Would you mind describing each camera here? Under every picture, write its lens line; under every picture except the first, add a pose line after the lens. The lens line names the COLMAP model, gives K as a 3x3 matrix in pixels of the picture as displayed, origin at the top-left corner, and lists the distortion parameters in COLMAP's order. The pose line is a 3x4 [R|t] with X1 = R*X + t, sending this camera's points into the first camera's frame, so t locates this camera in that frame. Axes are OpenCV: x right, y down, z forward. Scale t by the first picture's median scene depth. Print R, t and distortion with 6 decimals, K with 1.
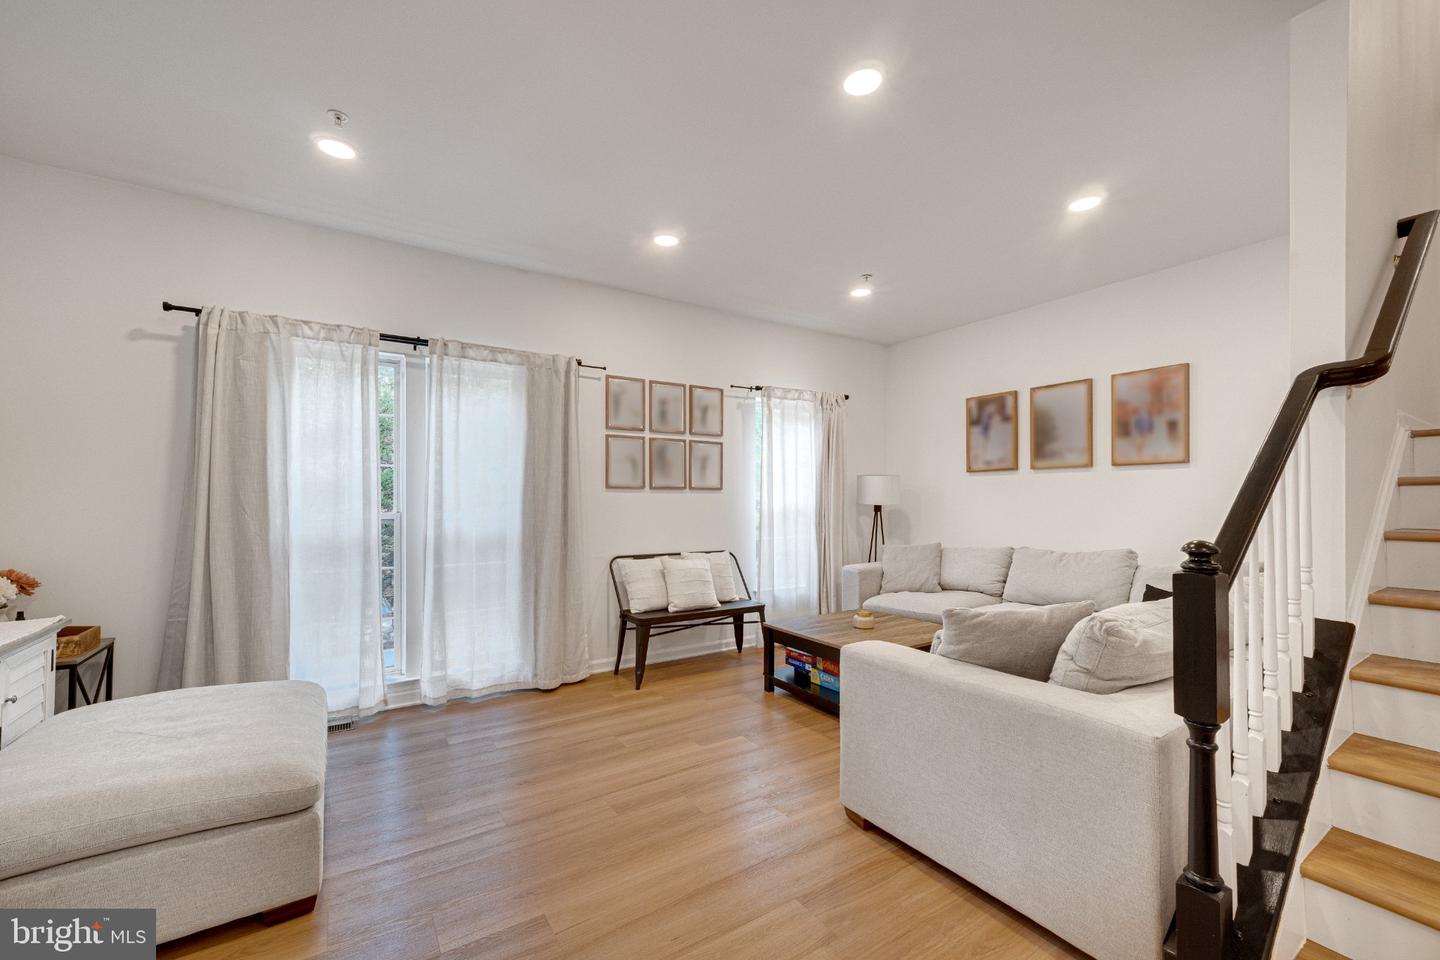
lens RADIAL K [[557.1, 0, 722.7], [0, 557.1, 507.1], [0, 0, 1]] dist [-0.000640, 0.000174]
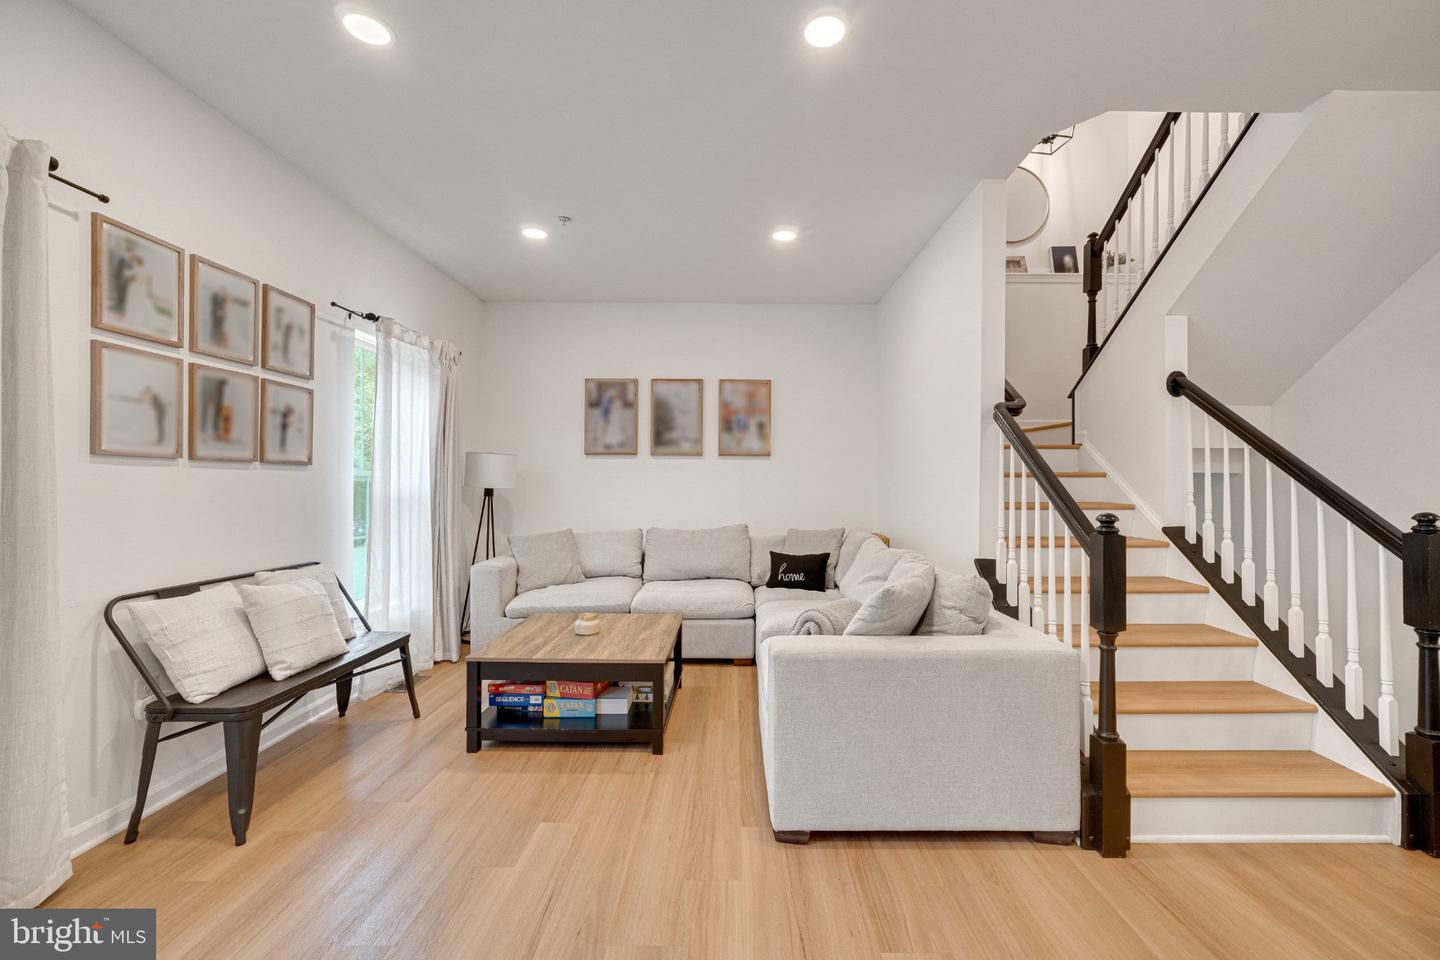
lens RADIAL K [[569.8, 0, 724.0], [0, 569.8, 490.8], [0, 0, 1]] dist [-0.002637, 0.000423]
pose [[0.569219, -0.006210, 0.822163, -0.283832], [0.004231, 0.999980, 0.004623, -0.003887], [-0.822175, 0.000847, 0.569234, 0.276057]]
